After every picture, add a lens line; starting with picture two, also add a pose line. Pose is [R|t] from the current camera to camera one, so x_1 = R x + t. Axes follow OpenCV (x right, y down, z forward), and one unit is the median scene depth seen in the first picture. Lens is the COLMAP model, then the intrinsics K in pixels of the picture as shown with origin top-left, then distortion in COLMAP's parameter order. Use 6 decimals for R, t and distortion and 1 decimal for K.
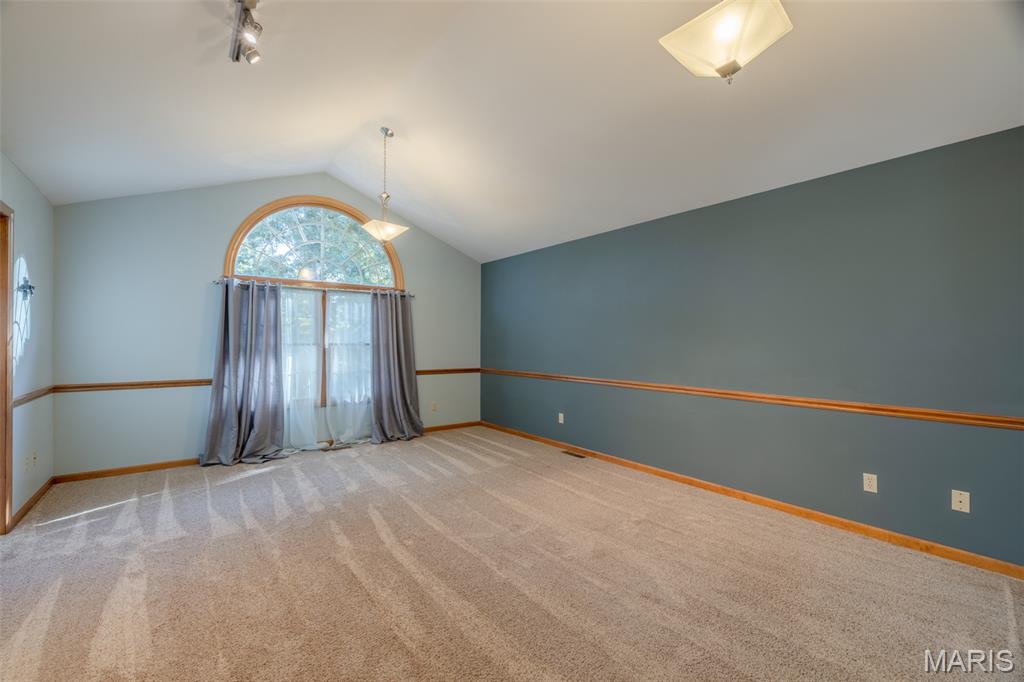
lens RADIAL K [[424.0, 0, 505.8], [0, 424.0, 339.8], [0, 0, 1]] dist [-0.012171, -0.000312]
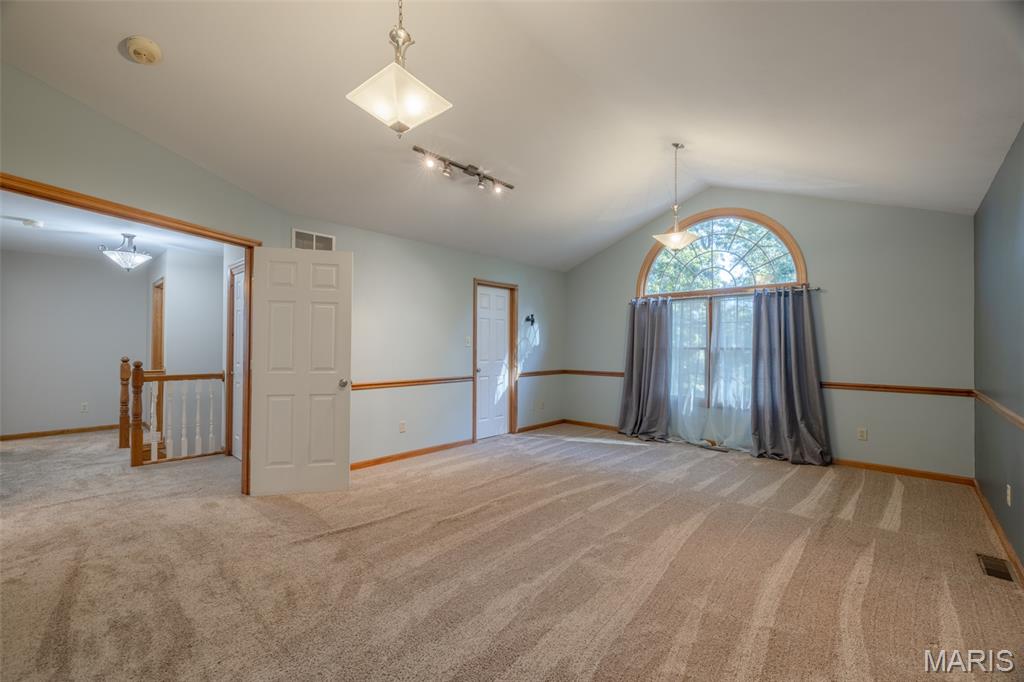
lens RADIAL K [[424.0, 0, 505.8], [0, 424.0, 339.8], [0, 0, 1]] dist [-0.012171, -0.000312]
pose [[0.170372, -0.015352, -0.985260, 0.537603], [-0.000514, 0.999877, -0.015669, 0.005859], [0.985380, 0.003176, 0.170343, 0.321205]]
